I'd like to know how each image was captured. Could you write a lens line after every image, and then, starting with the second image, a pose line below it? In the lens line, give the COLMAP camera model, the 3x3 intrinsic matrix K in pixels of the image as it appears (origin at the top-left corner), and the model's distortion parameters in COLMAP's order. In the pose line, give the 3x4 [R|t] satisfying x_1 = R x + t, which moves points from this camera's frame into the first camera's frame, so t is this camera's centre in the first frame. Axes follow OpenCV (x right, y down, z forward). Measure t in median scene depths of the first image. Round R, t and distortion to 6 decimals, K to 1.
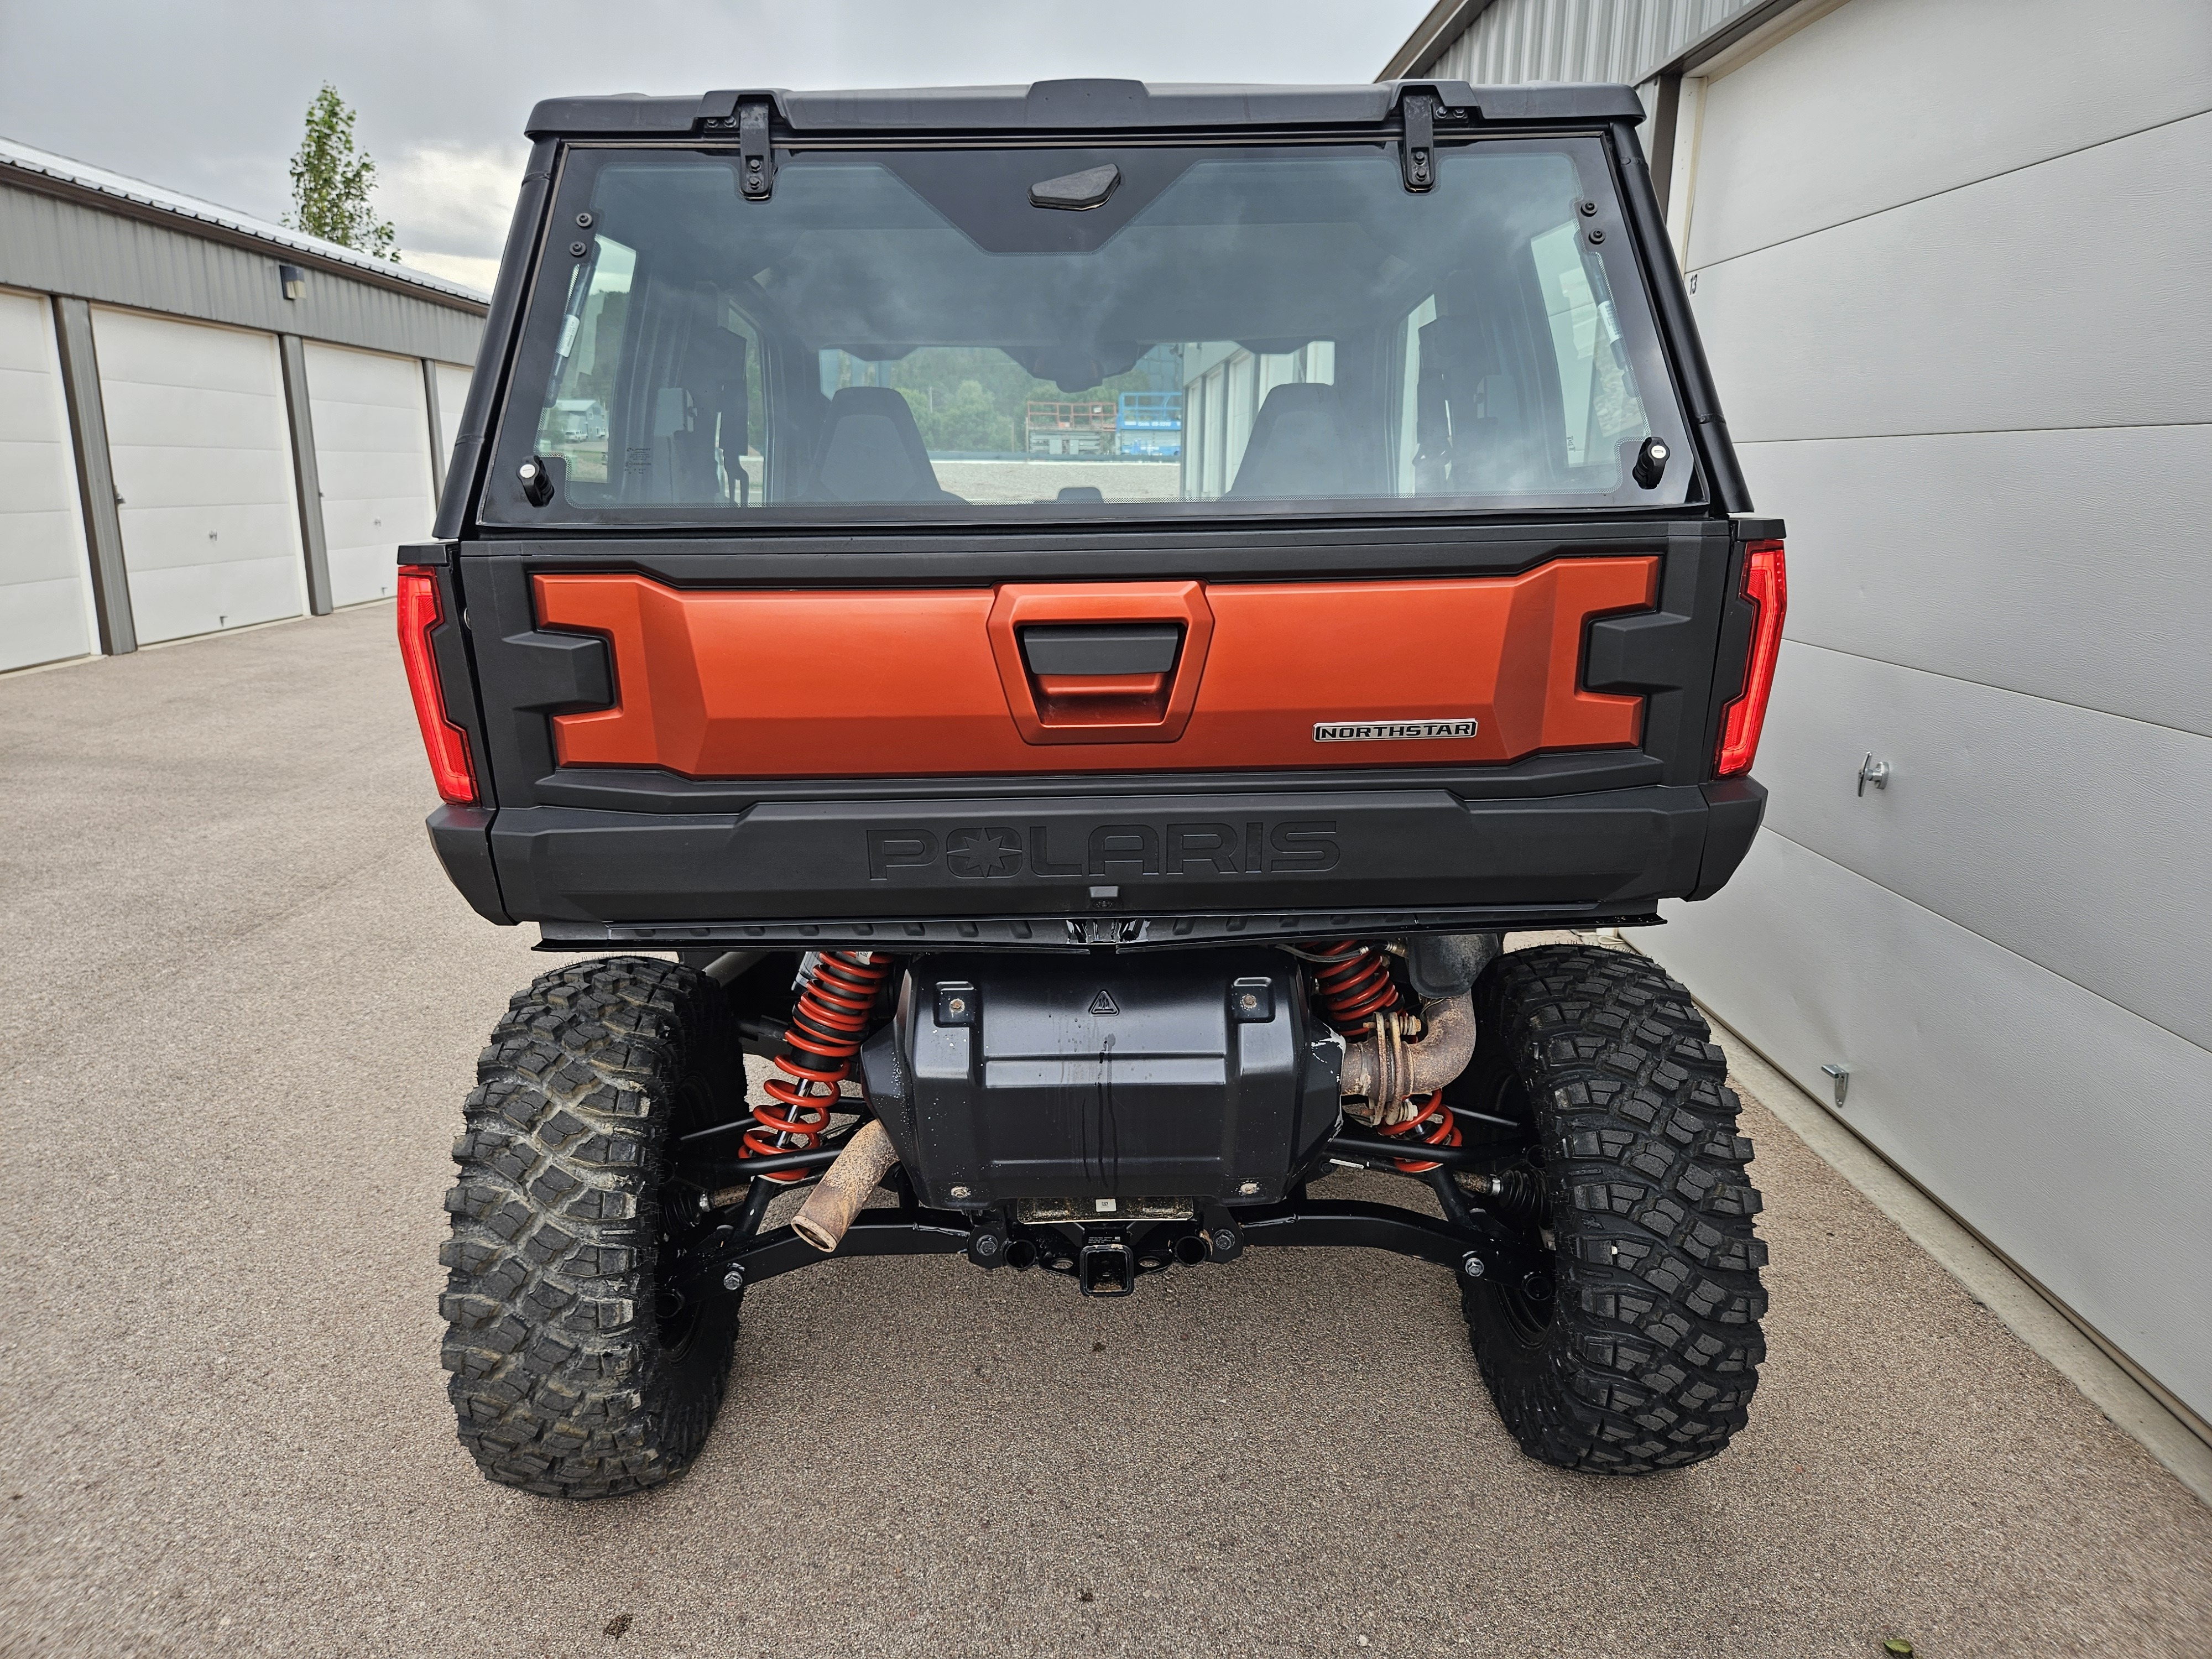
lens RADIAL K [[1475.9, 0, 1106.6], [0, 1475.9, 833.0], [0, 0, 1]] dist [0.061994, -0.065760]
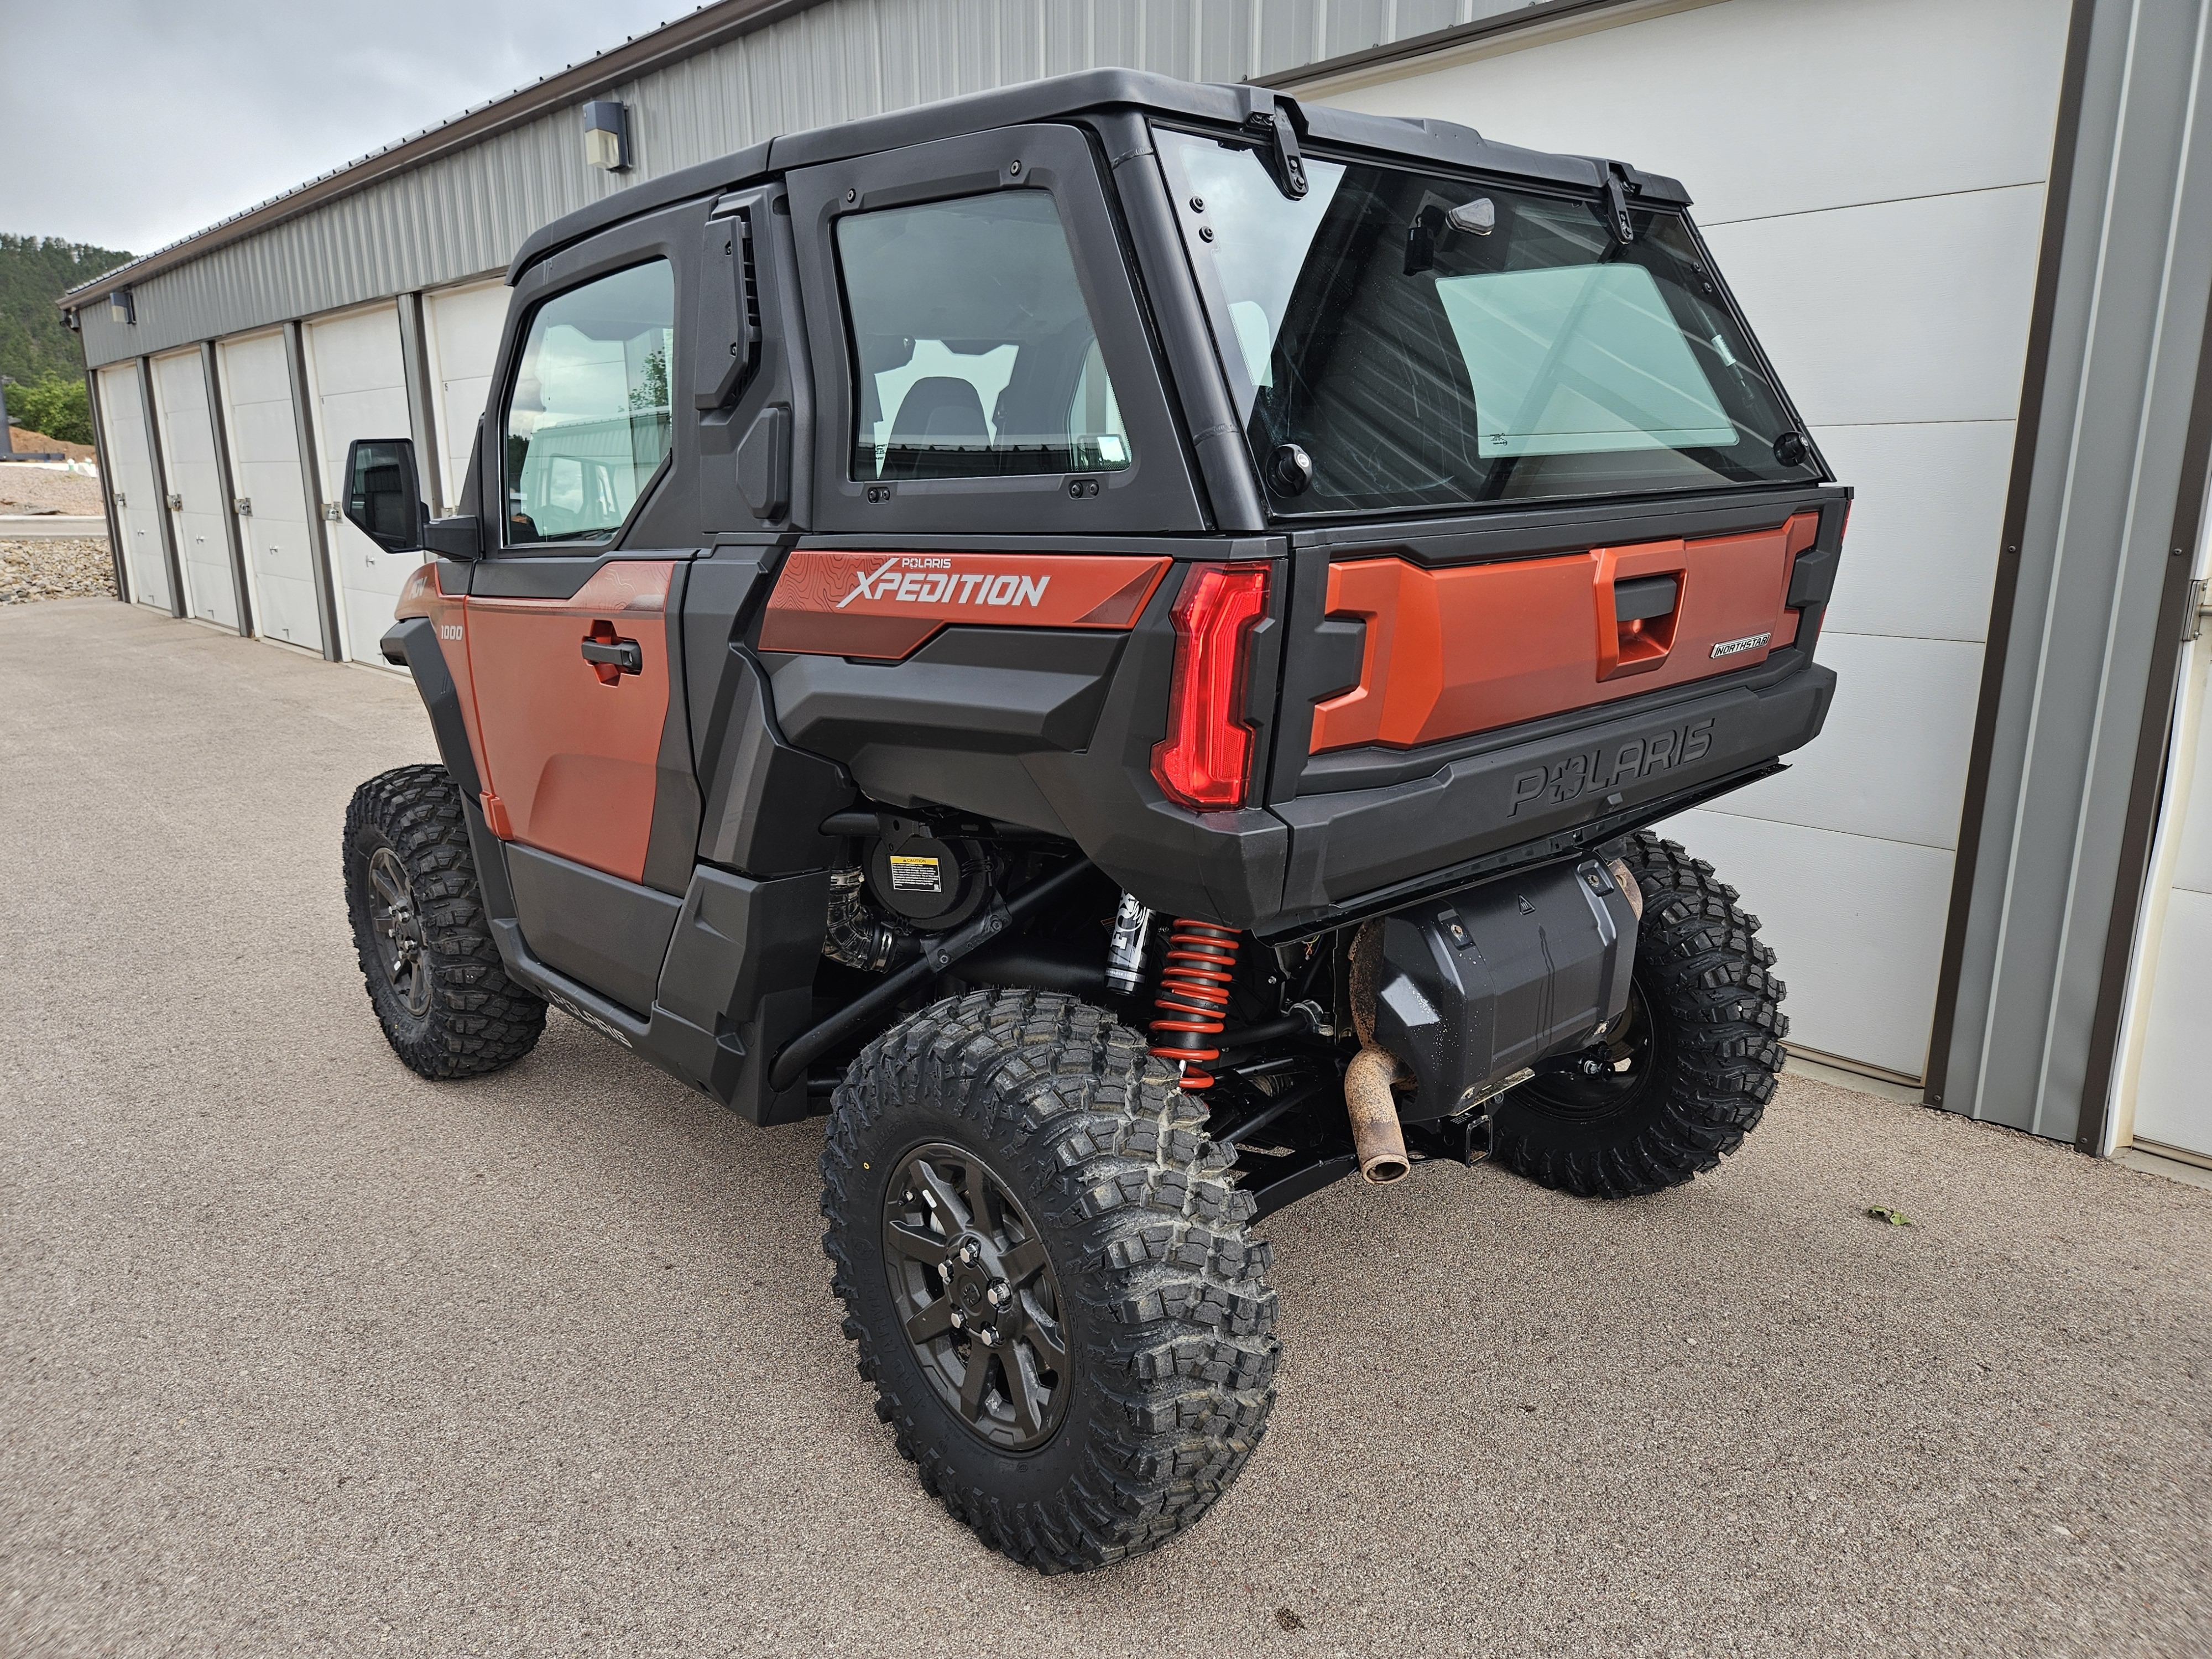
lens RADIAL K [[1475.9, 0, 1106.6], [0, 1475.9, 833.0], [0, 0, 1]] dist [0.061994, -0.065760]
pose [[0.752240, -0.162793, 0.638461, -1.143259], [0.167371, 0.984425, 0.053808, -0.070658], [-0.637276, 0.066384, 0.767771, 0.328180]]
